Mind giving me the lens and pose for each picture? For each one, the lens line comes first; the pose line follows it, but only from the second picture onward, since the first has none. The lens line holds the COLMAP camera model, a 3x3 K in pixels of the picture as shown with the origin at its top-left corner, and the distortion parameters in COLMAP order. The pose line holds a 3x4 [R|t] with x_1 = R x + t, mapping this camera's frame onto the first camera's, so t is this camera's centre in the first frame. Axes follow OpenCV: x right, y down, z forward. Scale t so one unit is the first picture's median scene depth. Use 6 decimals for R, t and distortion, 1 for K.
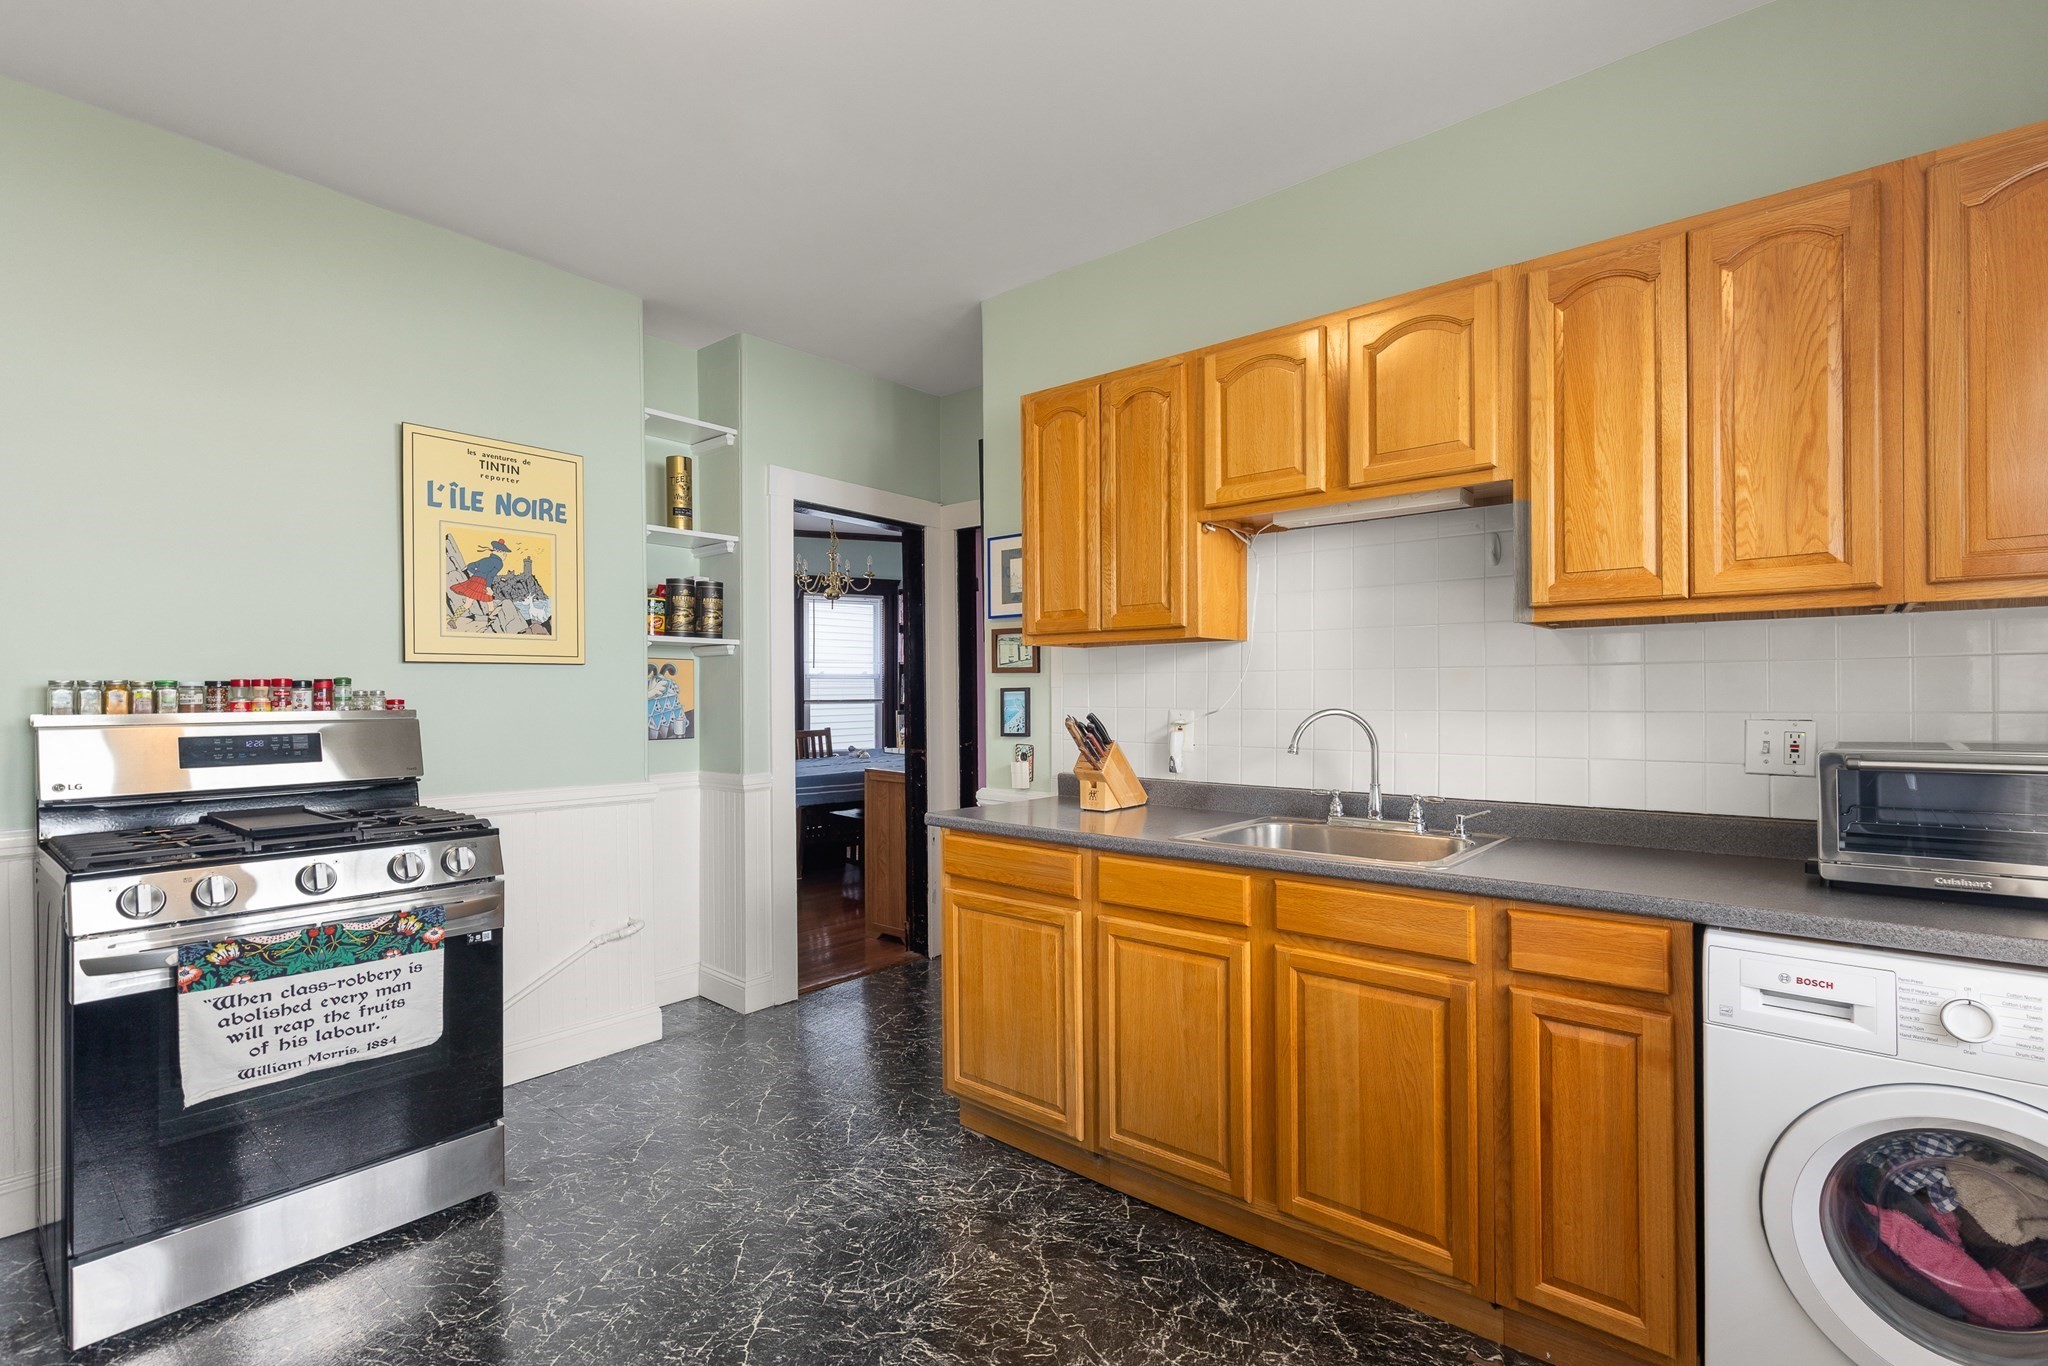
lens RADIAL K [[949.1, 0, 1028.1], [0, 949.1, 695.7], [0, 0, 1]] dist [-0.002853, -0.000702]
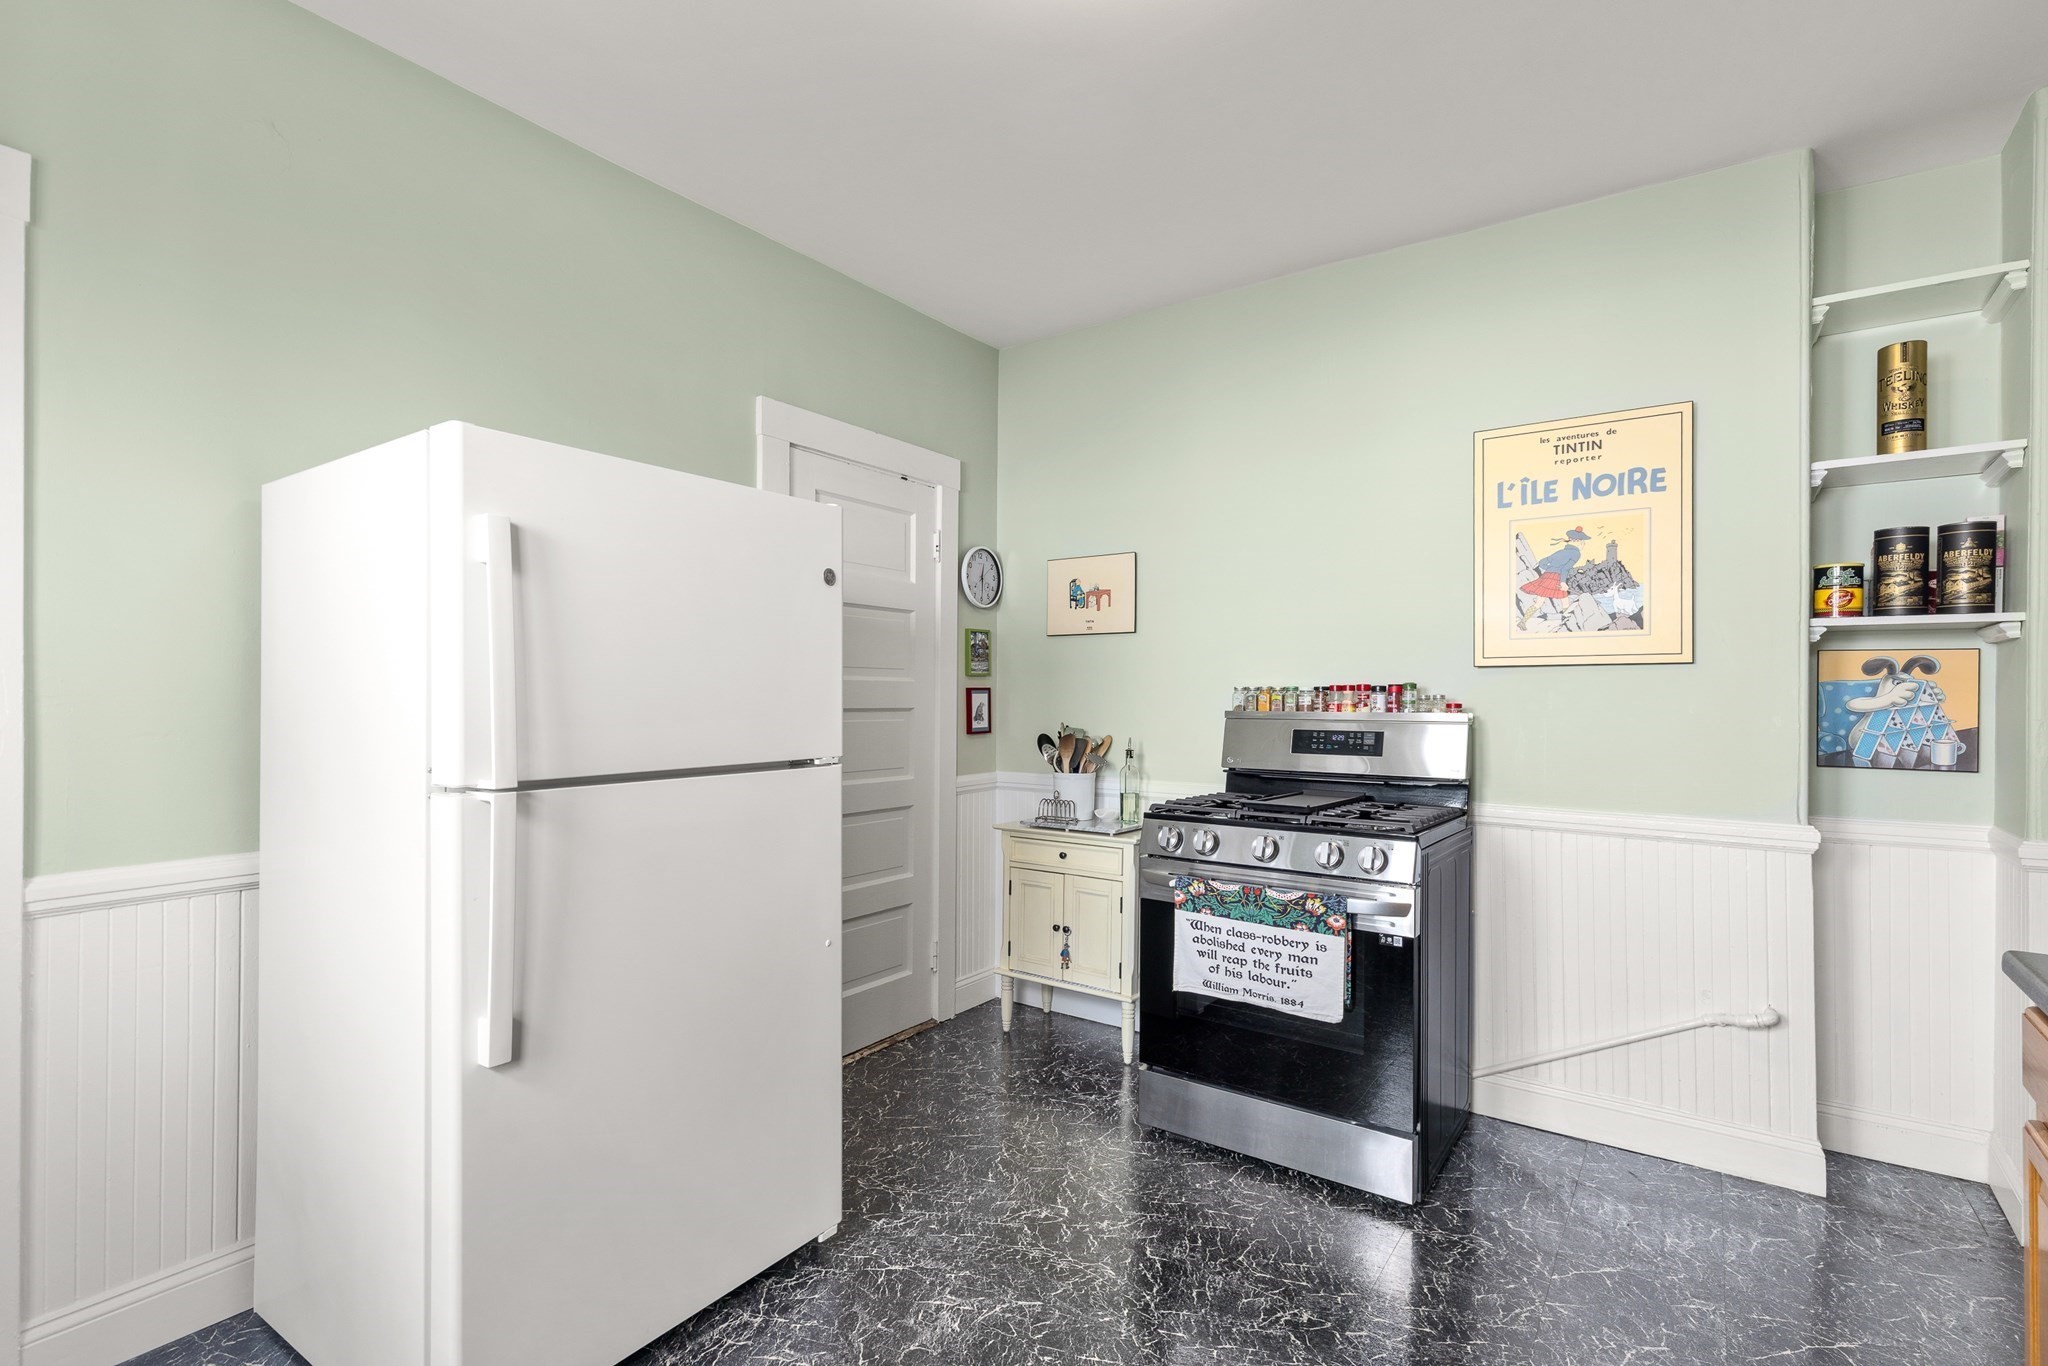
lens RADIAL K [[949.1, 0, 983.4], [0, 949.1, 683.3], [0, 0, 1]] dist [-0.002853, -0.000702]
pose [[0.051708, -0.010192, -0.998610, 0.323729], [-0.010440, 0.999888, -0.010746, -0.001403], [0.998608, 0.010981, 0.051596, 0.412038]]
